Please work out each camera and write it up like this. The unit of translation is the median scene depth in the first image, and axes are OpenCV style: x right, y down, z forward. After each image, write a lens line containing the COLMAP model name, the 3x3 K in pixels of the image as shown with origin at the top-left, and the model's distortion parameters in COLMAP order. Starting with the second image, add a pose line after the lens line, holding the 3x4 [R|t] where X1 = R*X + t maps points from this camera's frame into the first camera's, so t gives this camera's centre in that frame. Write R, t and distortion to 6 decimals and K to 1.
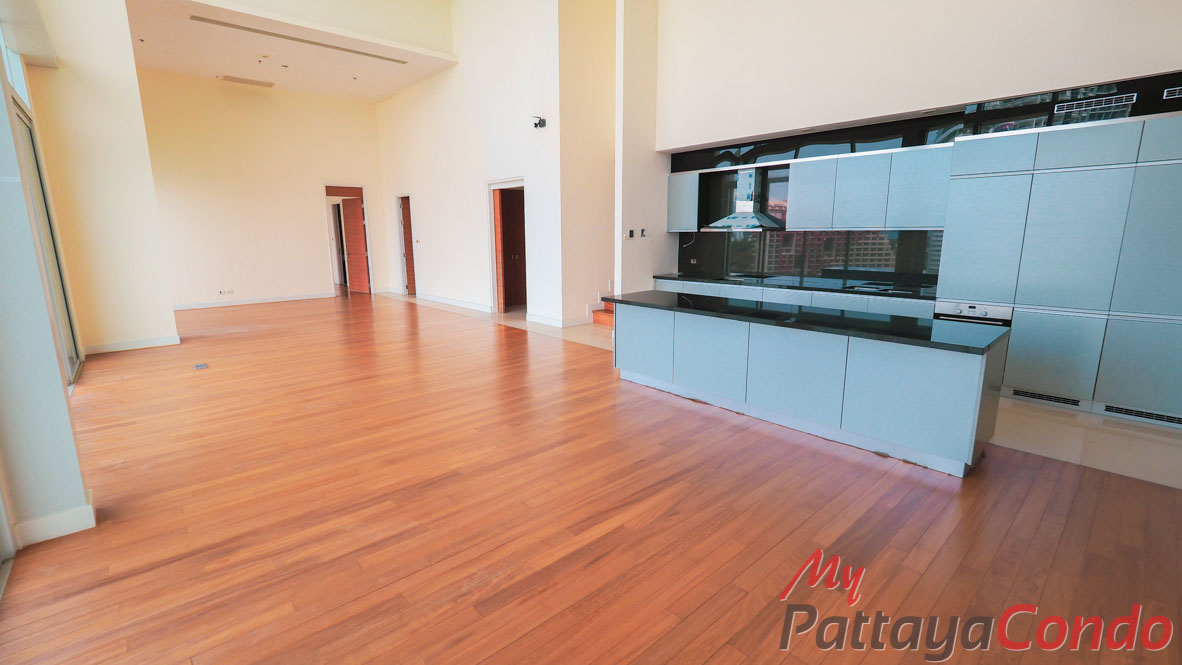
lens RADIAL K [[505.7, 0, 581.4], [0, 505.7, 336.5], [0, 0, 1]] dist [-0.004126, 0.000361]
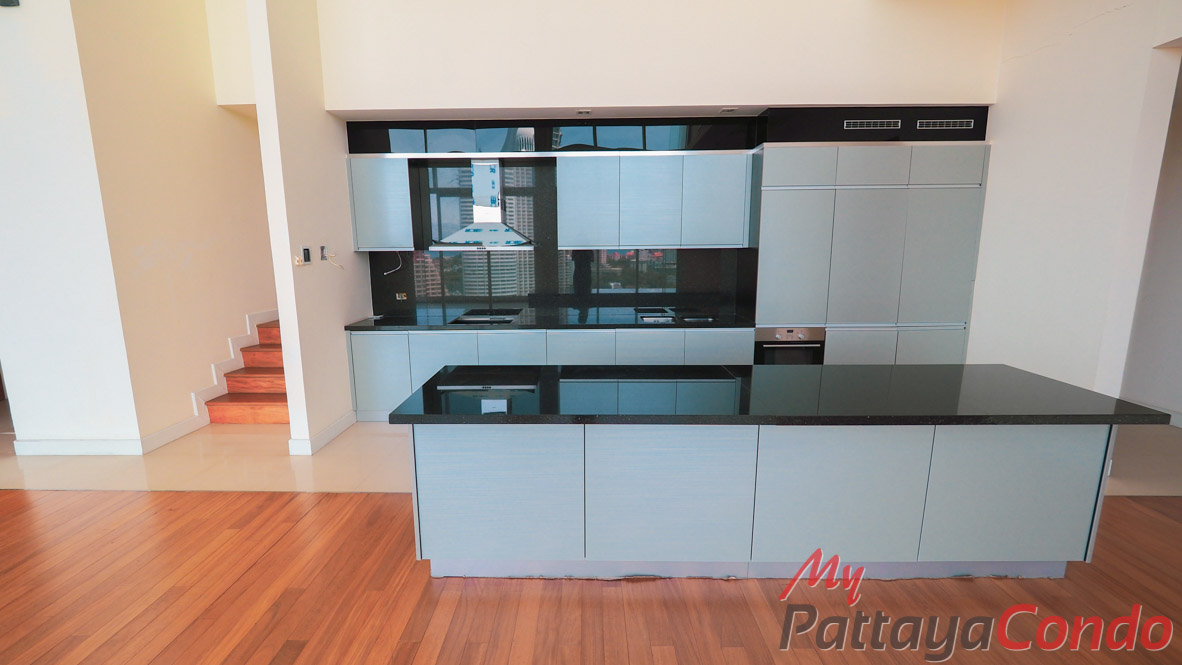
lens RADIAL K [[505.7, 0, 591.2], [0, 505.7, 334.6], [0, 0, 1]] dist [-0.004126, 0.000361]
pose [[0.679828, -0.122340, 0.723095, -0.095273], [0.151377, 0.988163, 0.024868, -0.091372], [-0.717578, 0.092554, 0.690301, 0.438932]]
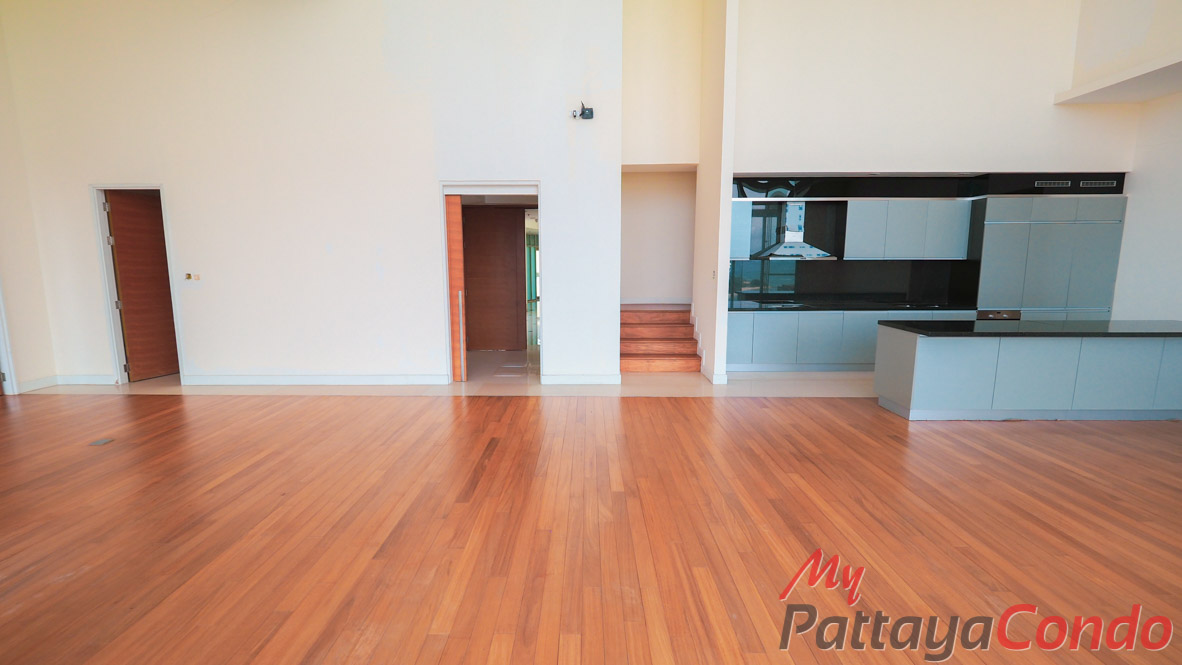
lens RADIAL K [[505.7, 0, 587.6], [0, 505.7, 334.7], [0, 0, 1]] dist [-0.004126, 0.000361]
pose [[0.671778, -0.097274, 0.734338, -0.750954], [0.147900, 0.988993, -0.004294, -0.113876], [-0.725838, 0.111493, 0.678770, 0.616619]]
